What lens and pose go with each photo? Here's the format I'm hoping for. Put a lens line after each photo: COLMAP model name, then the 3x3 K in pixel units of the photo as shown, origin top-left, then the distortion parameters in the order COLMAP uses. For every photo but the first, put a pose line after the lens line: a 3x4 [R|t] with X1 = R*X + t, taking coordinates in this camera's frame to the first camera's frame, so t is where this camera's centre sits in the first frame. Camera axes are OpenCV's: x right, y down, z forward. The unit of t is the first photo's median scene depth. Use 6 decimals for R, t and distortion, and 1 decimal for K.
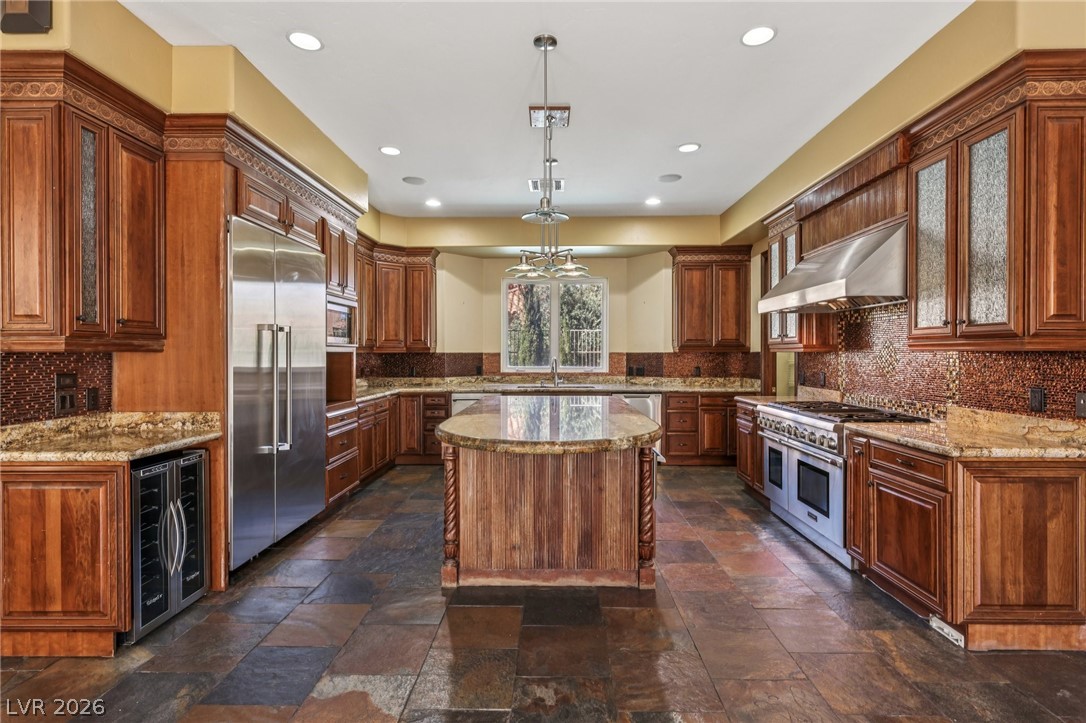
lens RADIAL K [[527.4, 0, 543.1], [0, 527.4, 358.4], [0, 0, 1]] dist [0.006671, 0.000239]
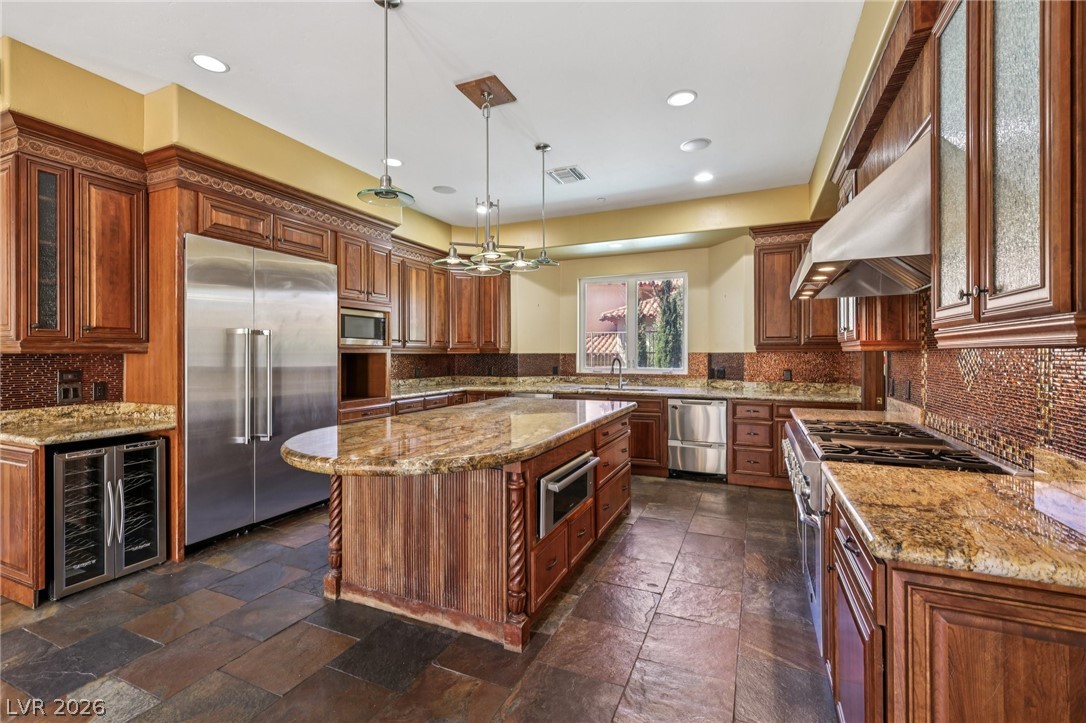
lens RADIAL K [[470.5, 0, 544.4], [0, 470.5, 357.1], [0, 0, 1]] dist [0.000513, 0.000917]
pose [[0.920442, 0.000265, -0.390879, 0.508462], [-0.001599, 0.999994, -0.003089, -0.001922], [0.390875, 0.003468, 0.920437, 0.361860]]
